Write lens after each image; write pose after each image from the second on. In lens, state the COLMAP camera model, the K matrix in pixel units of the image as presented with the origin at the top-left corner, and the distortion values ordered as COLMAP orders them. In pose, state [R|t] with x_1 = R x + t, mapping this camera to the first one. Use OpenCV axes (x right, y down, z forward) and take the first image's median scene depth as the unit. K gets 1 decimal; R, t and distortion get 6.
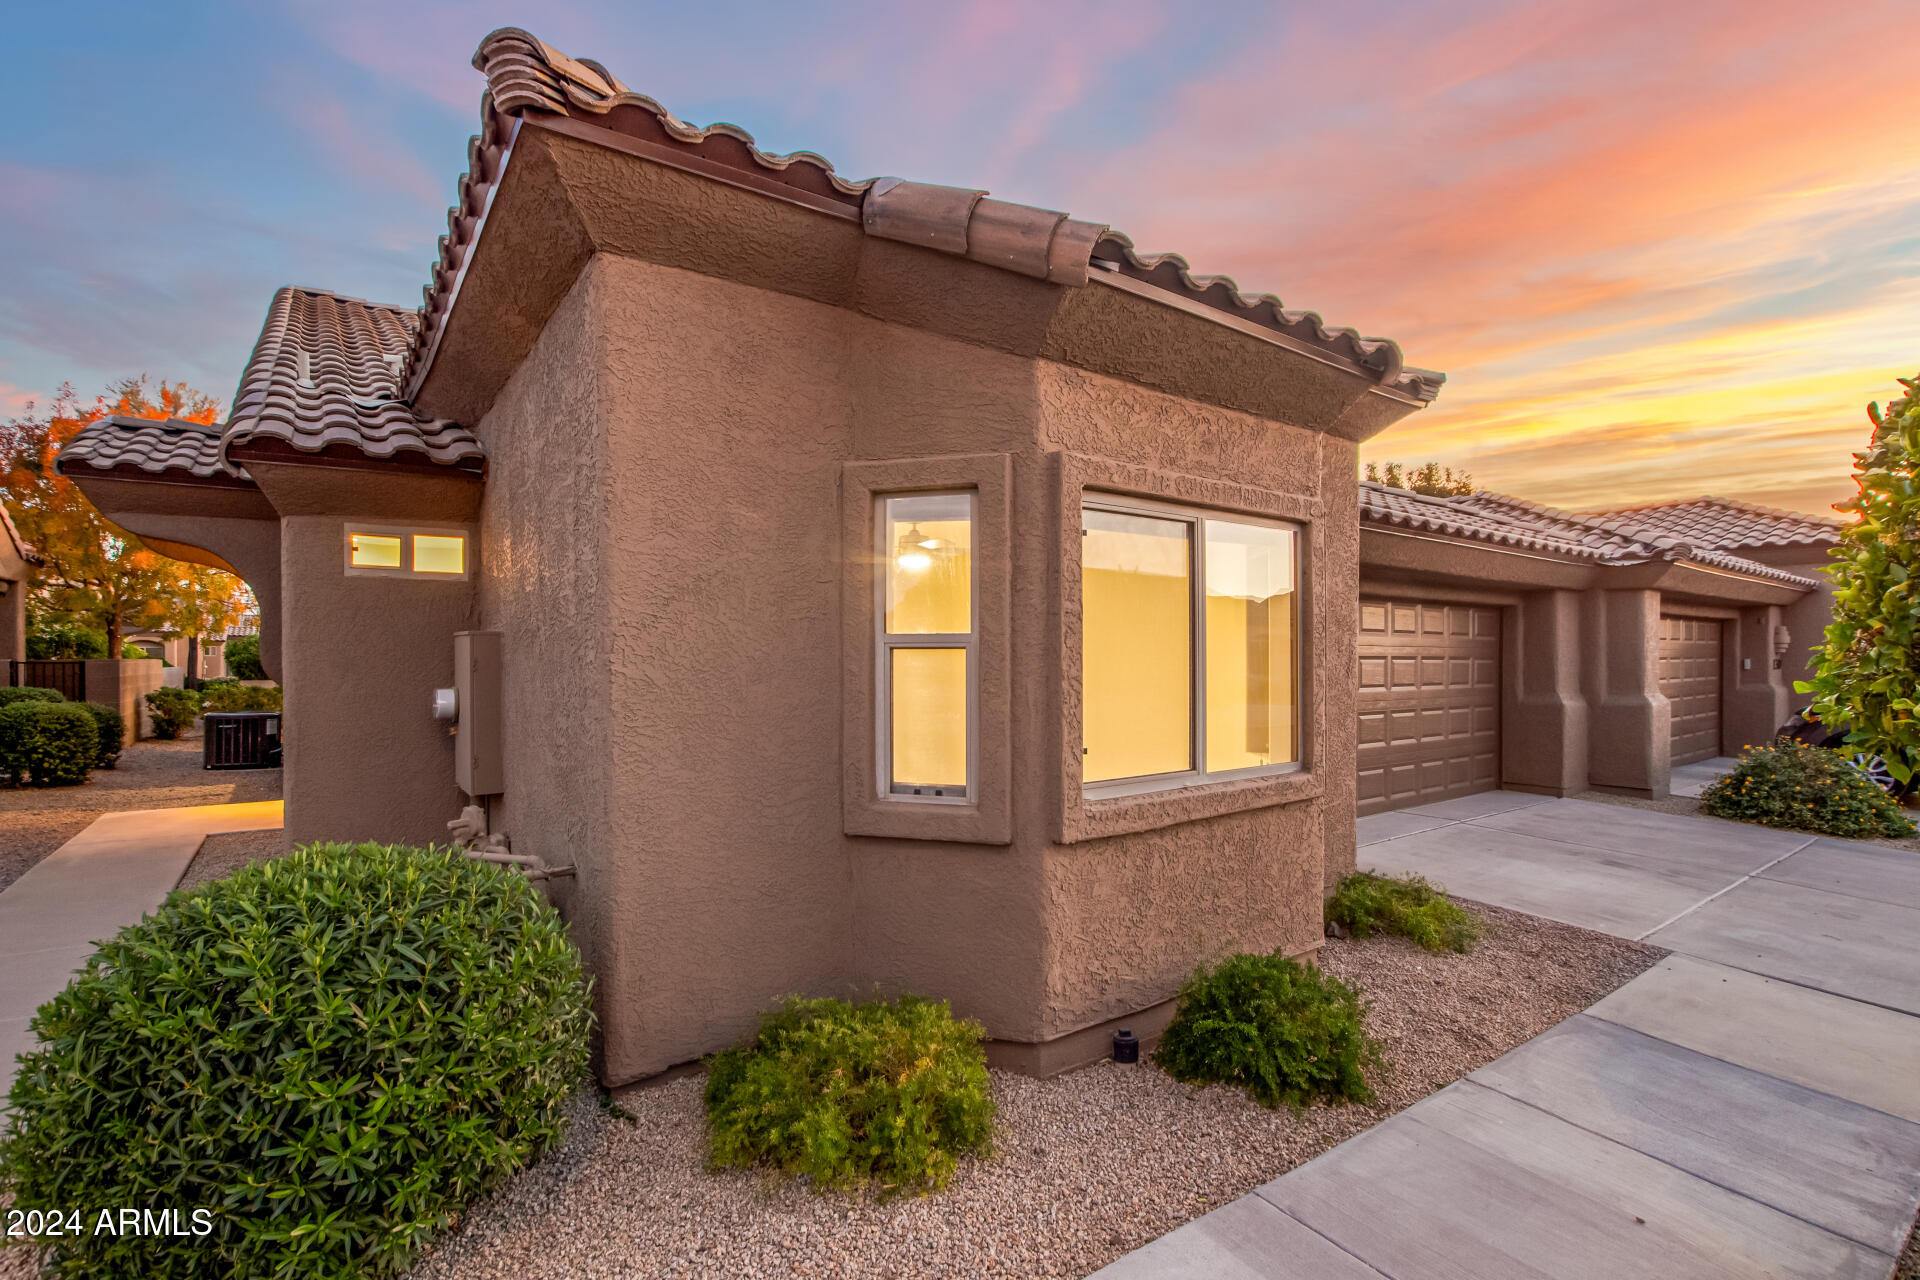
lens RADIAL K [[887.8, 0, 964.9], [0, 887.8, 644.5], [0, 0, 1]] dist [-0.025179, -0.000407]
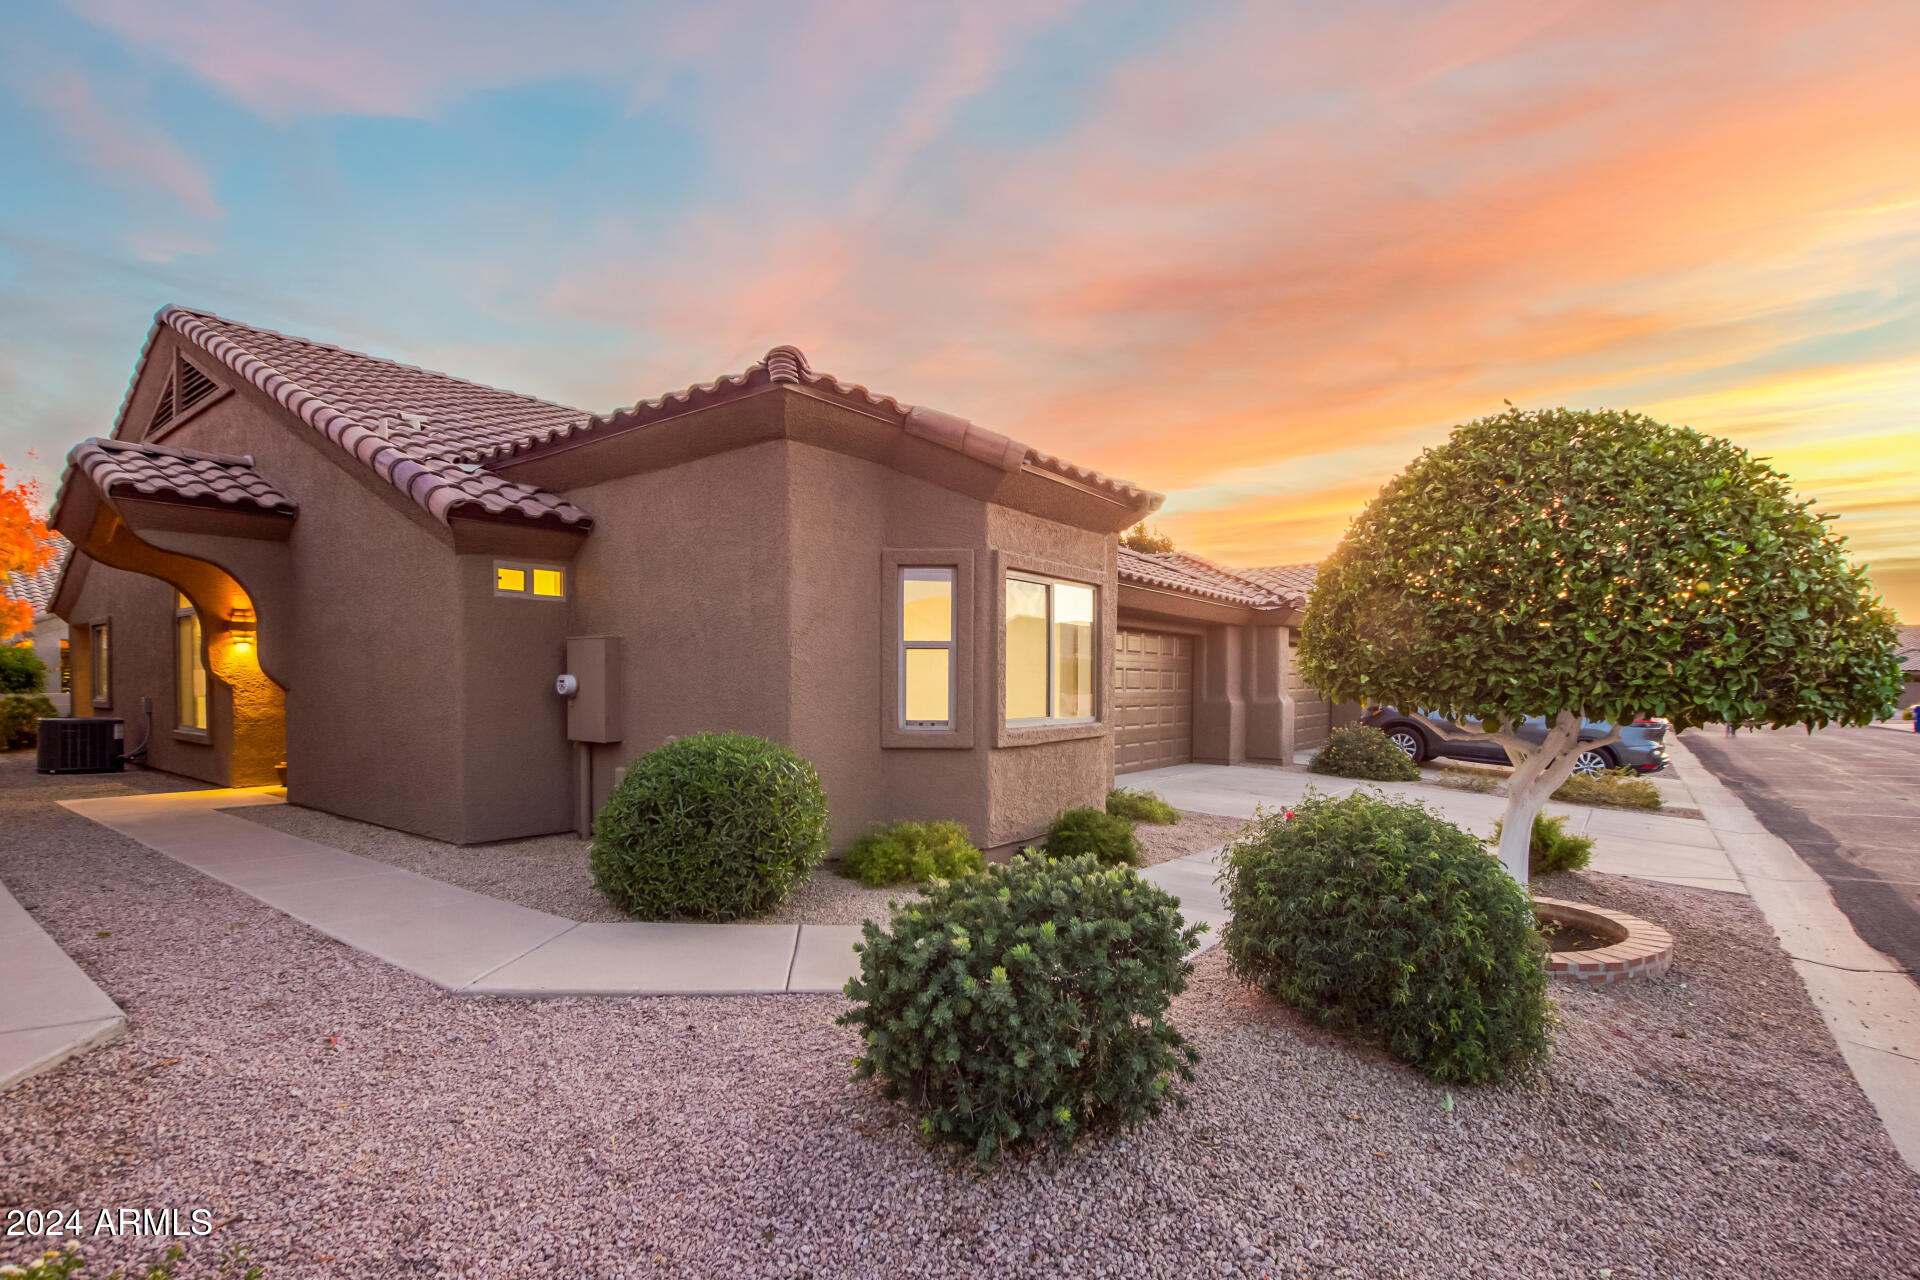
lens RADIAL K [[922.1, 0, 965.9], [0, 922.1, 674.8], [0, 0, 1]] dist [-0.027027, 0.000454]
pose [[0.953285, 0.006983, 0.301992, -0.469360], [-0.008194, 0.999963, 0.002743, 0.045500], [-0.301962, -0.005090, 0.953306, -0.762659]]
